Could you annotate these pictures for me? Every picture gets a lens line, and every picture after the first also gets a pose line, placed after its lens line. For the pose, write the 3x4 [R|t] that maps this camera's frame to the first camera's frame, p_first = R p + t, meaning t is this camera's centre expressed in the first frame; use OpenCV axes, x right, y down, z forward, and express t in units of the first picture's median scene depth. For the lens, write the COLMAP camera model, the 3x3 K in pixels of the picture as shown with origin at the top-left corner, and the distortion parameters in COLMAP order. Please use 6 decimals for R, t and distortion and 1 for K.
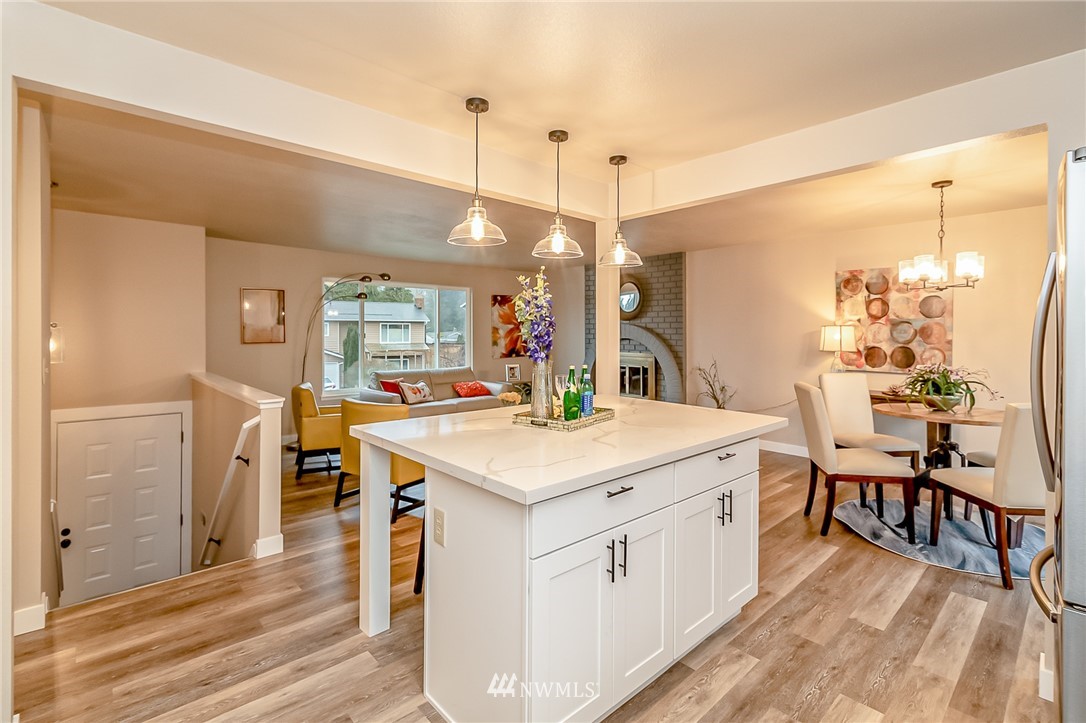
lens RADIAL K [[510.8, 0, 549.7], [0, 510.8, 334.4], [0, 0, 1]] dist [0.002751, 0.000870]
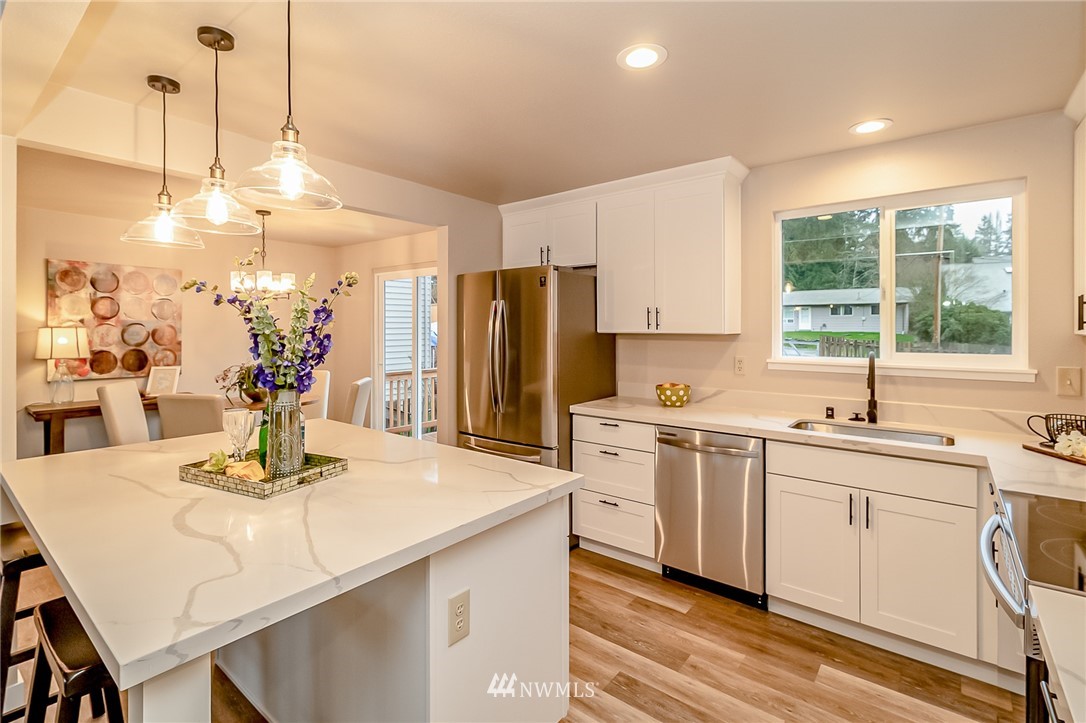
lens RADIAL K [[510.8, 0, 549.7], [0, 510.8, 334.4], [0, 0, 1]] dist [0.002751, 0.000870]
pose [[-0.158151, -0.010308, 0.987361, -0.373670], [0.004365, 0.999928, 0.011139, -0.011025], [-0.987405, 0.006071, -0.158095, 0.369373]]
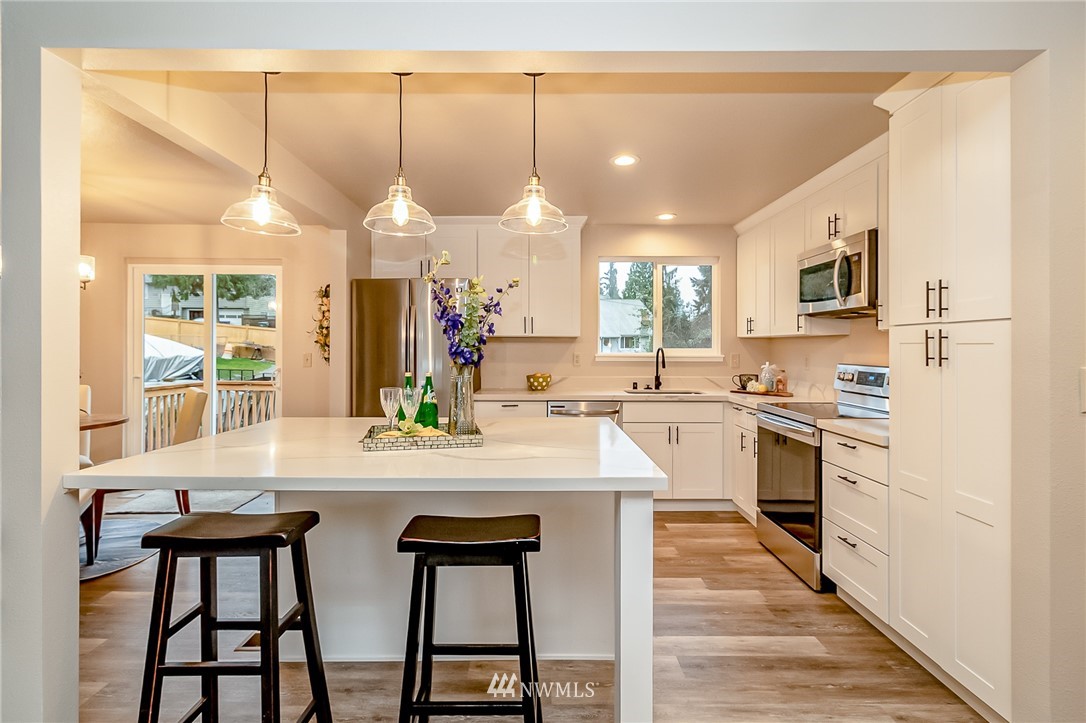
lens RADIAL K [[504.6, 0, 543.0], [0, 504.6, 361.5], [0, 0, 1]] dist [0.001289, 0.000214]
pose [[-0.753324, -0.021260, 0.657306, -0.335216], [0.001975, 0.999400, 0.034589, 0.008327], [-0.657646, 0.027355, -0.752830, 0.764948]]
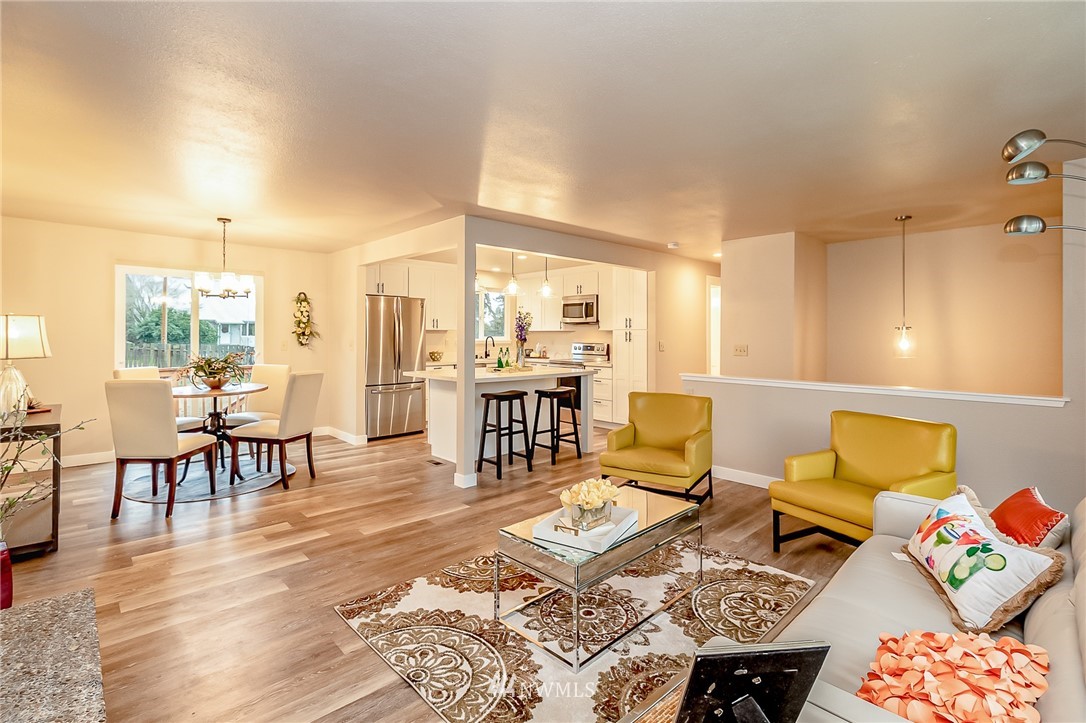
lens RADIAL K [[510.8, 0, 549.7], [0, 510.8, 334.4], [0, 0, 1]] dist [0.002751, 0.000870]
pose [[-0.999265, -0.003168, -0.038199, -0.040634], [-0.003353, 0.999983, 0.004787, 0.000329], [0.038183, 0.004912, -0.999259, 1.675810]]
